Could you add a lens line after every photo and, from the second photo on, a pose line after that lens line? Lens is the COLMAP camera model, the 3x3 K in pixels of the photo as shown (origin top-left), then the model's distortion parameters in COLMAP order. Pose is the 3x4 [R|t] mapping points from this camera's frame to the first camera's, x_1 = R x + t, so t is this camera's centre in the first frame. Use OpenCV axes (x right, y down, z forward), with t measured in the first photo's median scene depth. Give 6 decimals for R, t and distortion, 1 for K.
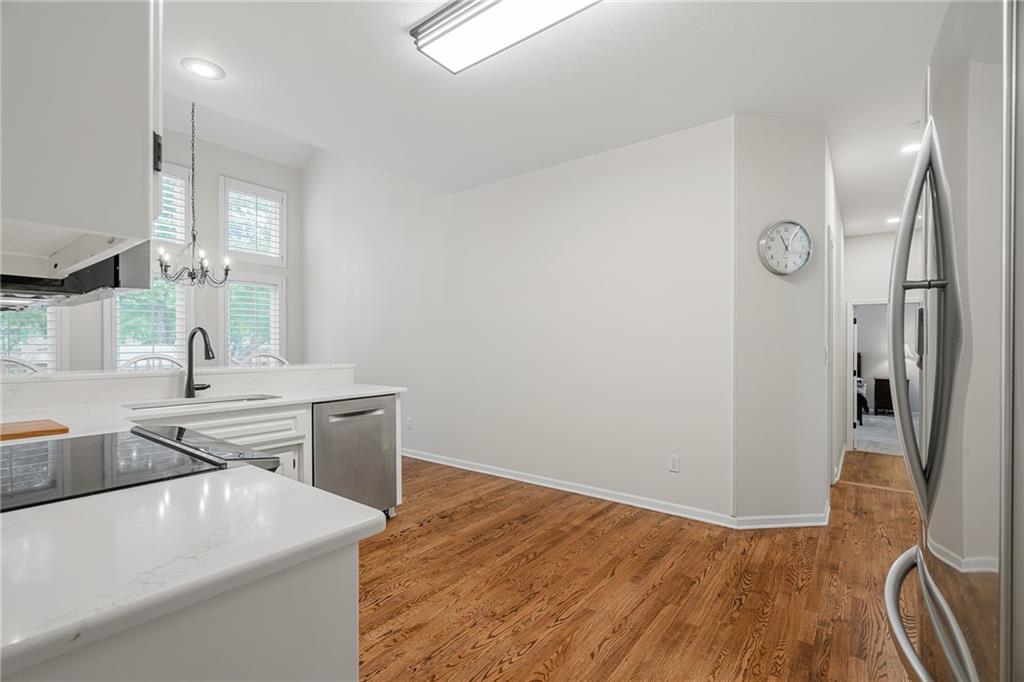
lens RADIAL K [[460.7, 0, 509.9], [0, 460.7, 348.4], [0, 0, 1]] dist [0.000998, 0.000340]
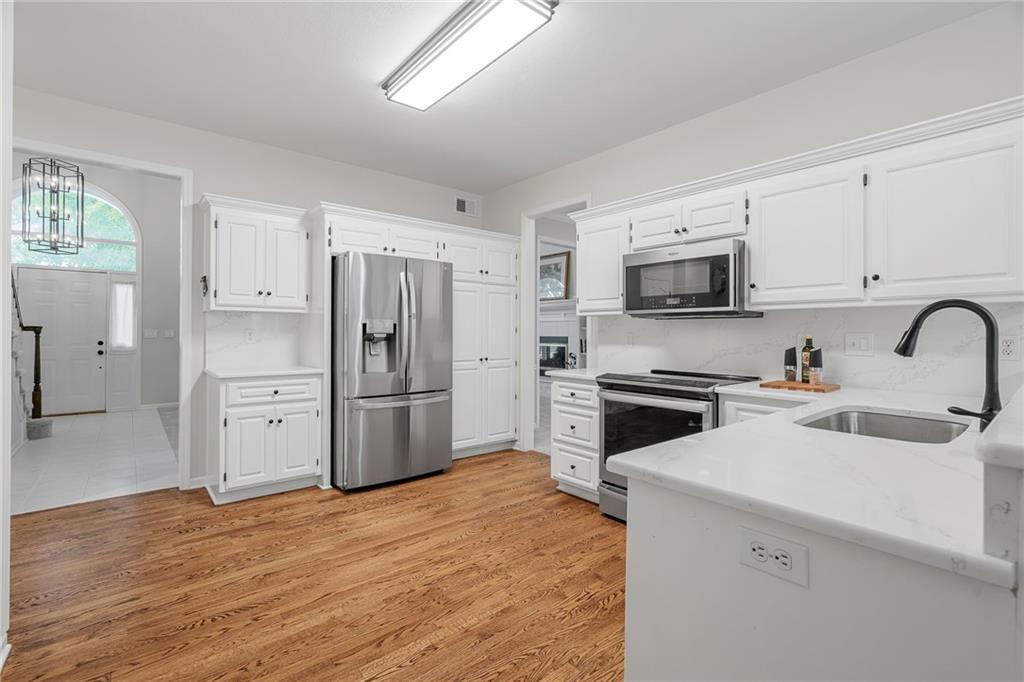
lens RADIAL K [[455.8, 0, 512.2], [0, 455.8, 330.2], [0, 0, 1]] dist [0.000329, 0.000149]
pose [[-0.976370, 0.001017, 0.216101, -0.313950], [0.001268, 0.999999, 0.001023, -0.005402], [-0.216100, 0.001272, -0.976370, 1.832159]]
